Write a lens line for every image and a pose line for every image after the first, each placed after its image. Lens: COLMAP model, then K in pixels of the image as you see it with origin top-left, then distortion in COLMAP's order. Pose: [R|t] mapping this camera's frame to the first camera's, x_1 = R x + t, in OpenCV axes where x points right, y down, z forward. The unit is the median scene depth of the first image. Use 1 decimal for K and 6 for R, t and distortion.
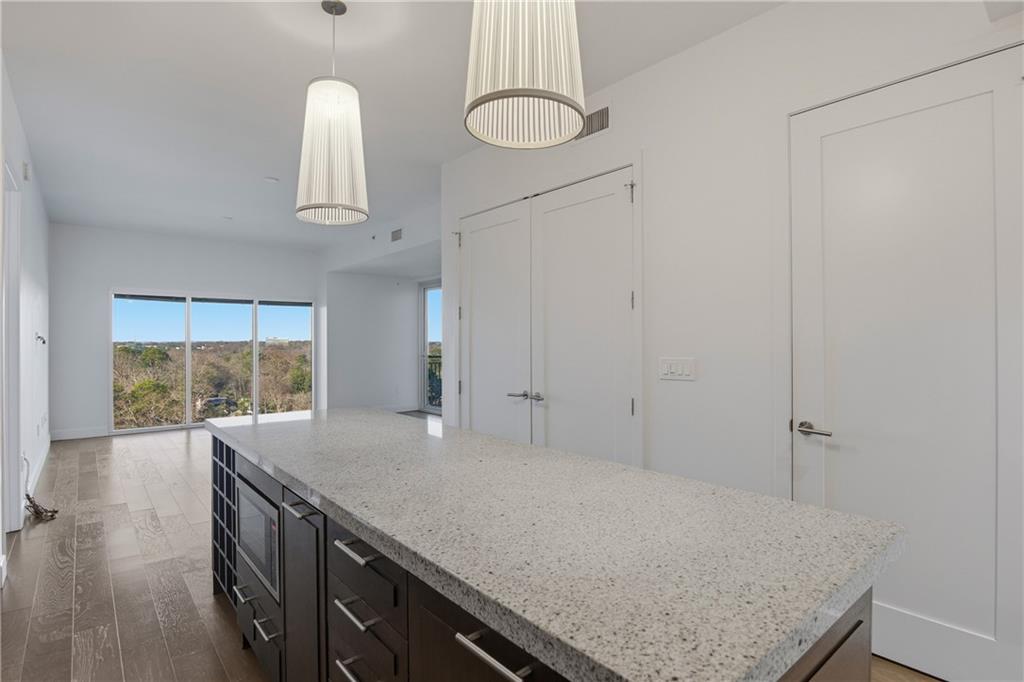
lens RADIAL K [[513.3, 0, 508.9], [0, 513.3, 337.2], [0, 0, 1]] dist [-0.020052, 0.000007]
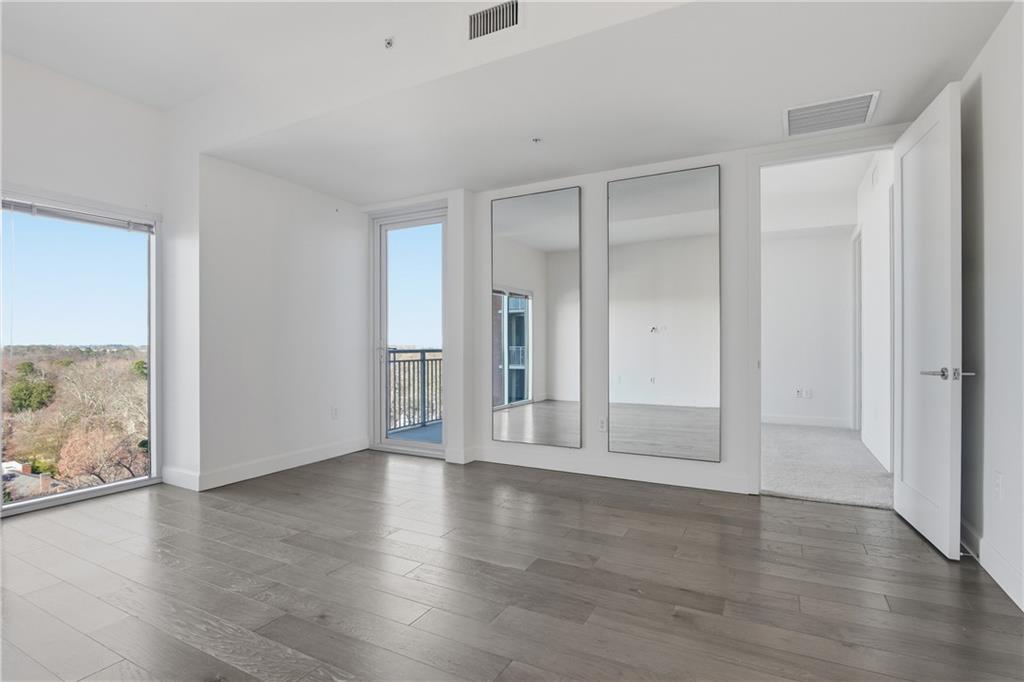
lens RADIAL K [[513.3, 0, 508.7], [0, 513.3, 345.9], [0, 0, 1]] dist [-0.020052, 0.000007]
pose [[0.929126, 0.003506, 0.369746, -0.352843], [-0.005823, 0.999970, 0.005151, 0.043811], [-0.369717, -0.006939, 0.929118, 0.648964]]
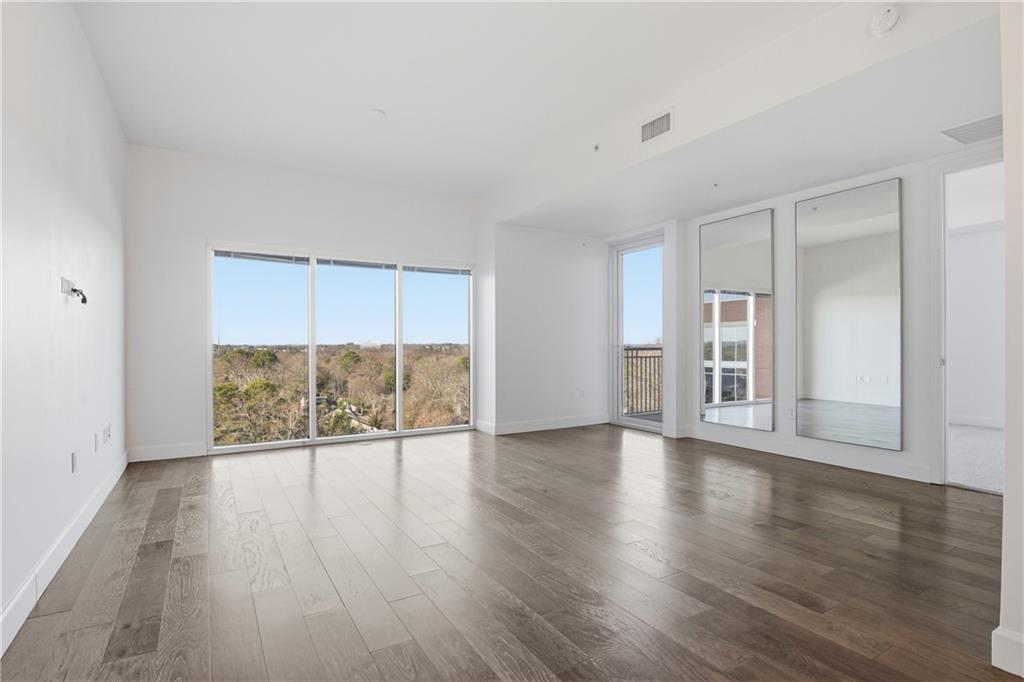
lens RADIAL K [[513.3, 0, 508.9], [0, 513.3, 343.9], [0, 0, 1]] dist [-0.020052, 0.000007]
pose [[0.986730, 0.000994, -0.162367, -0.292100], [0.000058, 0.999979, 0.006473, 0.041050], [0.162370, -0.006397, 0.986709, 0.410246]]
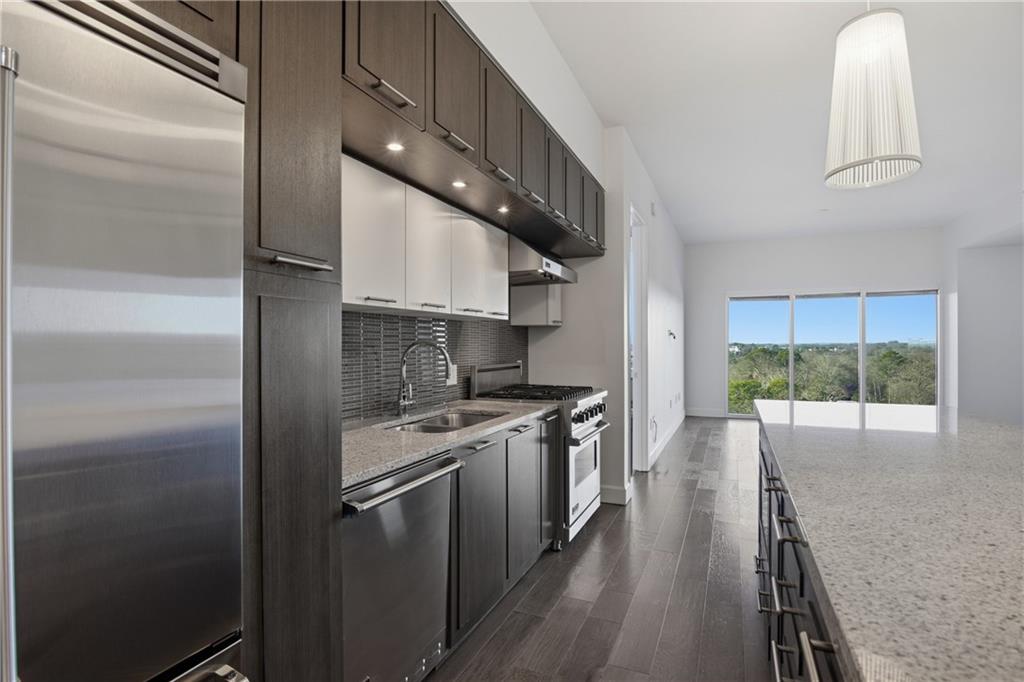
lens RADIAL K [[513.3, 0, 514.0], [0, 513.3, 348.9], [0, 0, 1]] dist [-0.020052, 0.000007]
pose [[0.450143, 0.008054, -0.892920, 0.052643], [0.009484, 0.999860, 0.013800, 0.014425], [0.892906, -0.014681, 0.450003, 0.029160]]
